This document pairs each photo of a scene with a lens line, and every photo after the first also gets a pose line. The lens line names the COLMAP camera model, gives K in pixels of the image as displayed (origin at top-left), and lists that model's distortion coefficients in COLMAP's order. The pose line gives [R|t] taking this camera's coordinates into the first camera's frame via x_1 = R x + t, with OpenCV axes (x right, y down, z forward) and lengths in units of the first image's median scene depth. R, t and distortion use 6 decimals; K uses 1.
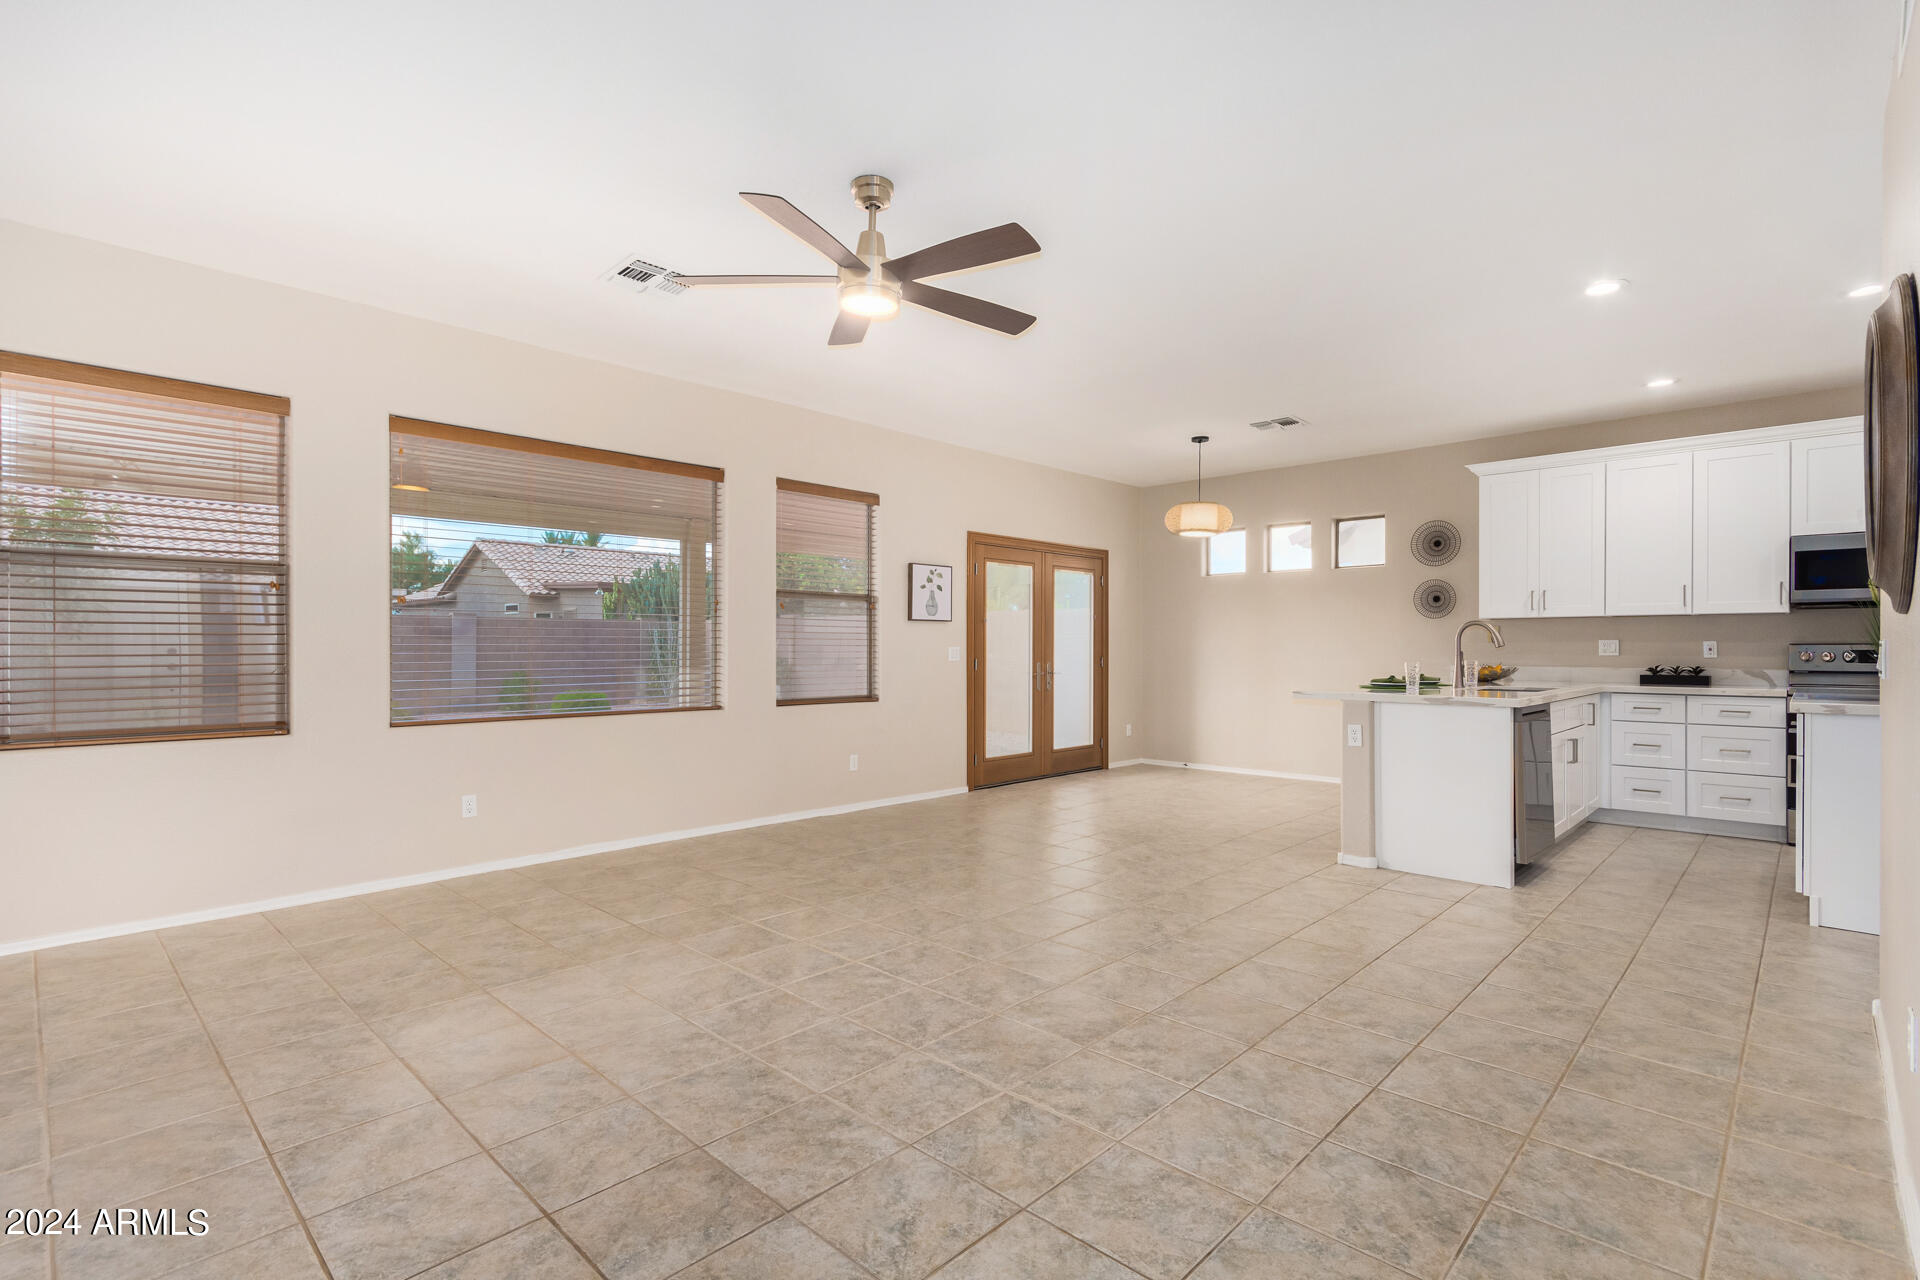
lens RADIAL K [[890.3, 0, 968.1], [0, 890.3, 656.8], [0, 0, 1]] dist [-0.000362, 0.003403]
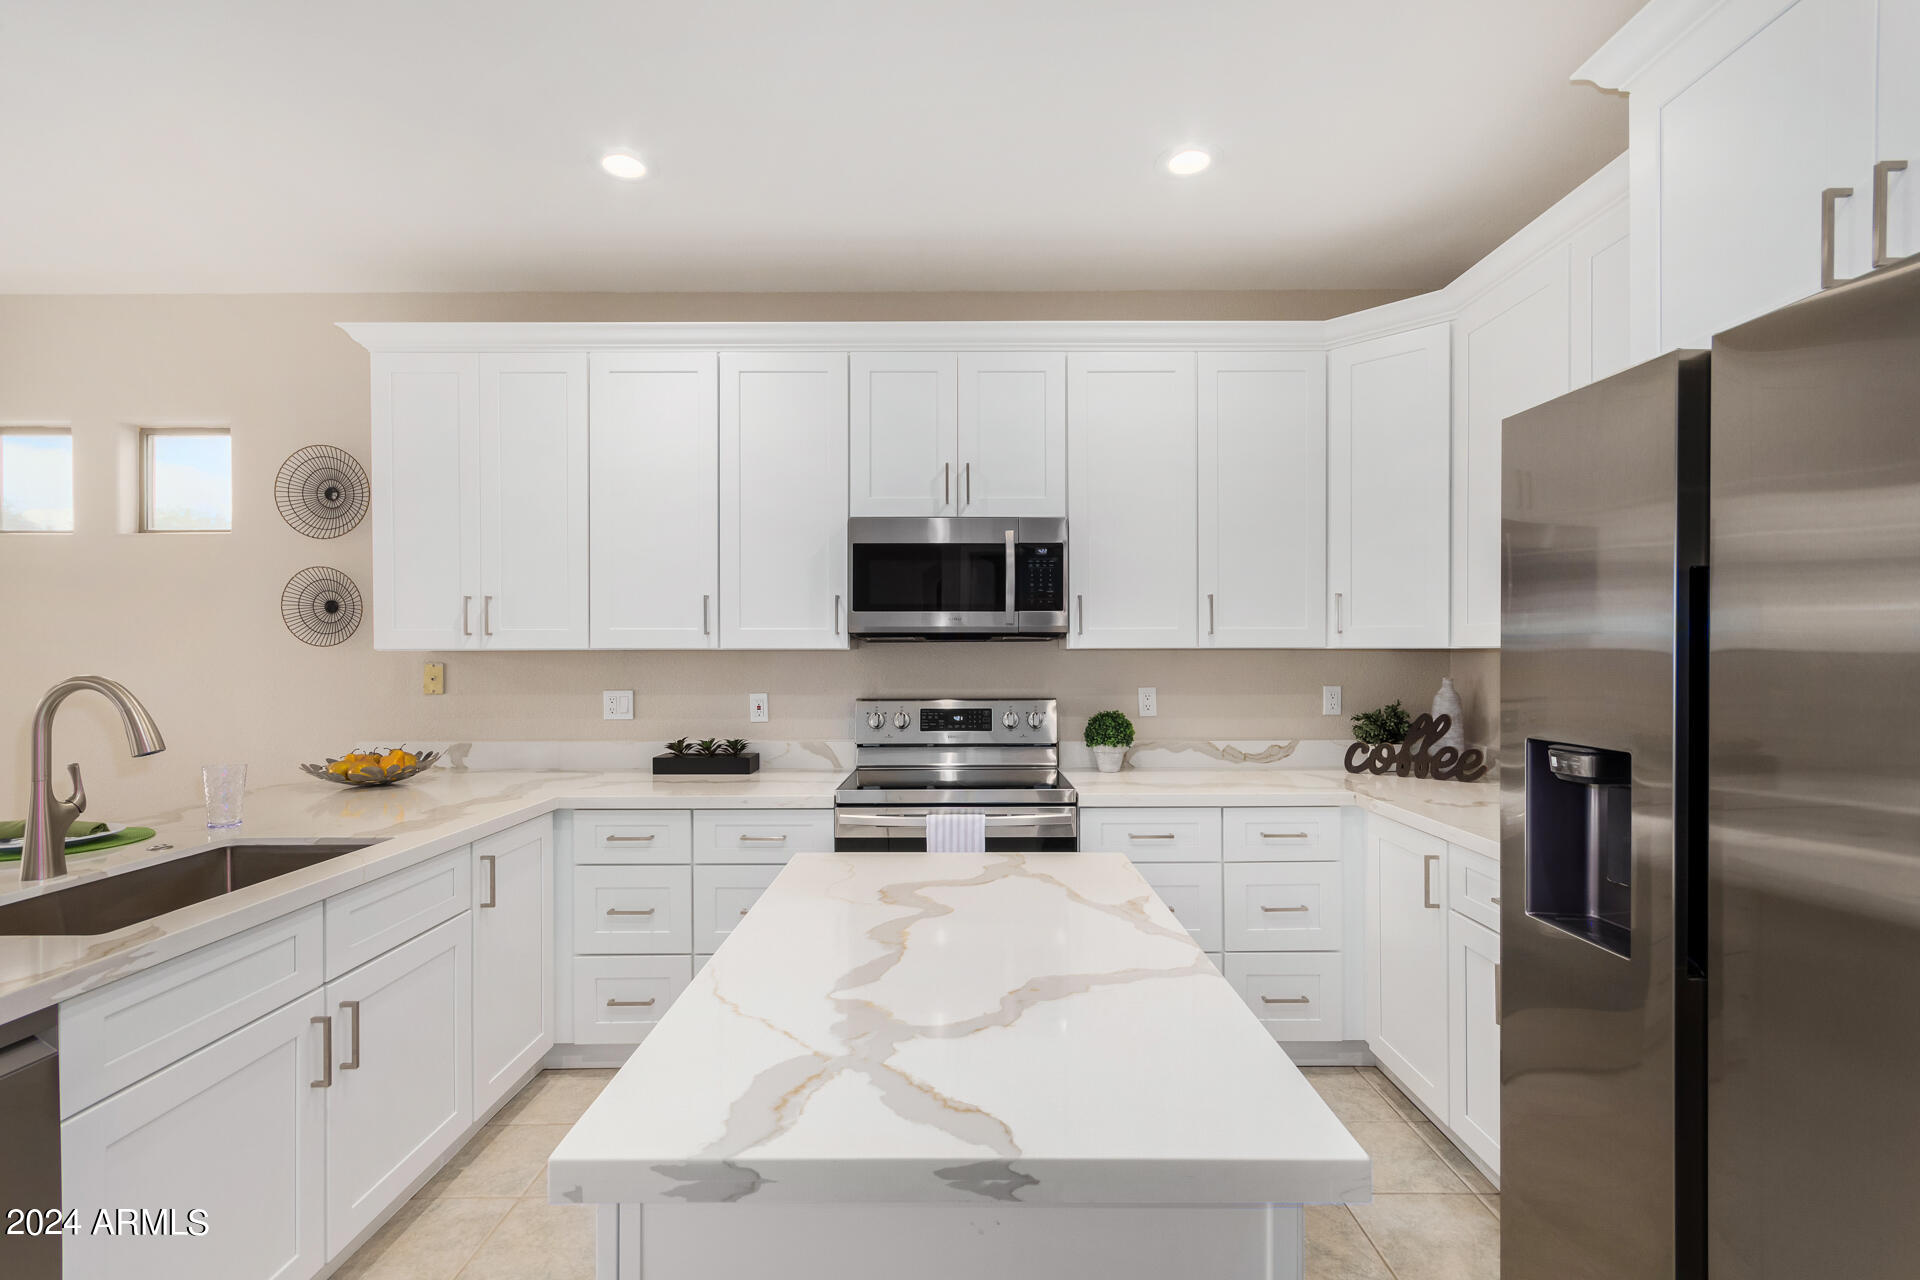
lens RADIAL K [[890.3, 0, 960.7], [0, 890.3, 648.1], [0, 0, 1]] dist [-0.000362, 0.003403]
pose [[0.725670, -0.001661, 0.688040, 0.577763], [0.010674, 0.999904, -0.008845, -0.044520], [-0.687960, 0.013762, 0.725618, 0.532458]]
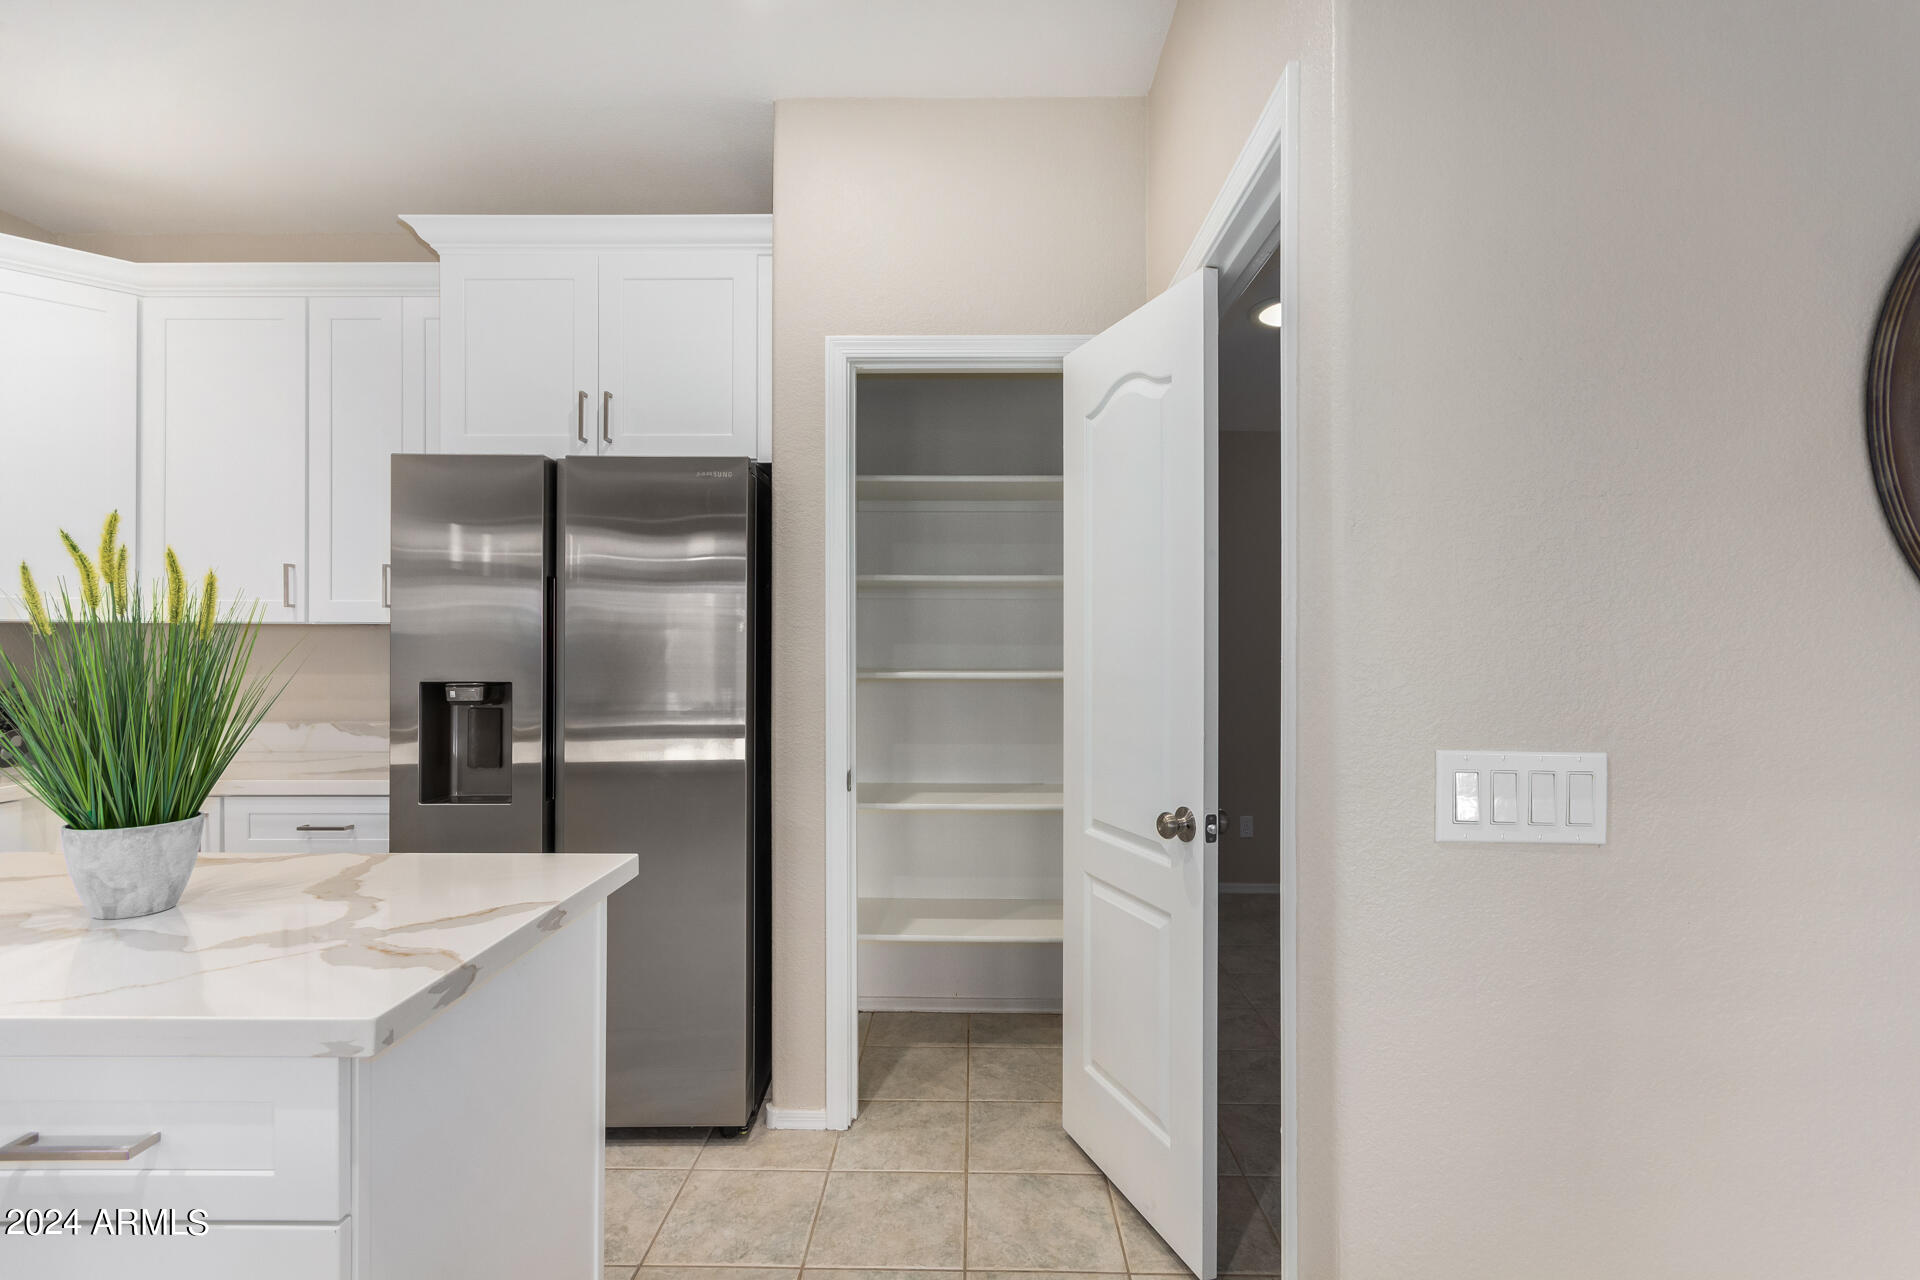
lens RADIAL K [[890.3, 0, 953.5], [0, 890.3, 632.6], [0, 0, 1]] dist [-0.000362, 0.003403]
pose [[-0.668748, 0.005436, 0.743469, 0.431014], [0.008365, 0.999965, 0.000213, -0.036961], [-0.743442, 0.006361, -0.668770, 0.710849]]
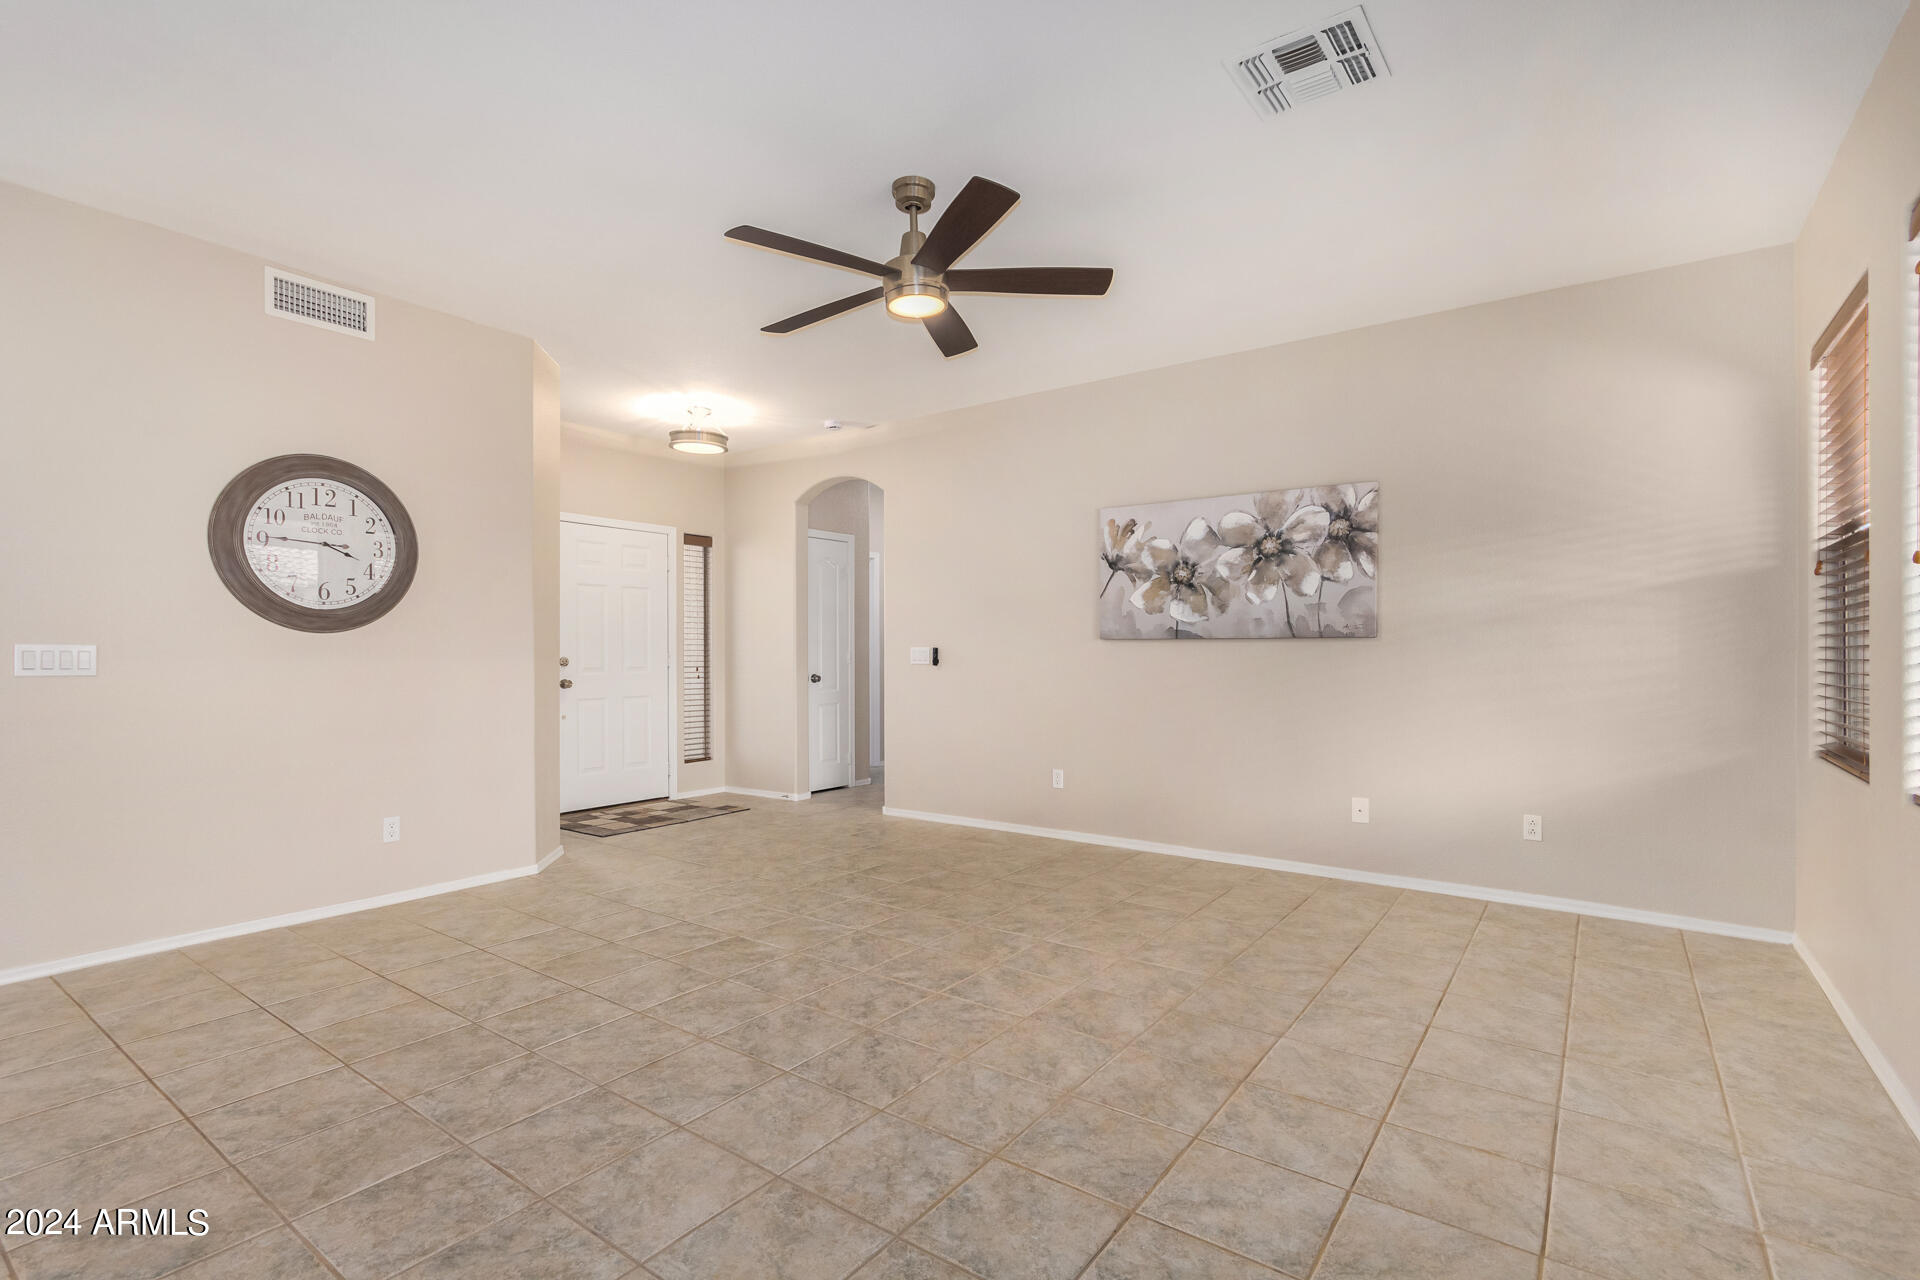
lens RADIAL K [[890.3, 0, 965.2], [0, 890.3, 655.1], [0, 0, 1]] dist [-0.000362, 0.003403]
pose [[-0.991731, 0.000647, -0.128331, -0.021355], [-0.001446, 0.999867, 0.016217, -0.012293], [0.128325, 0.016269, -0.991599, 1.140229]]
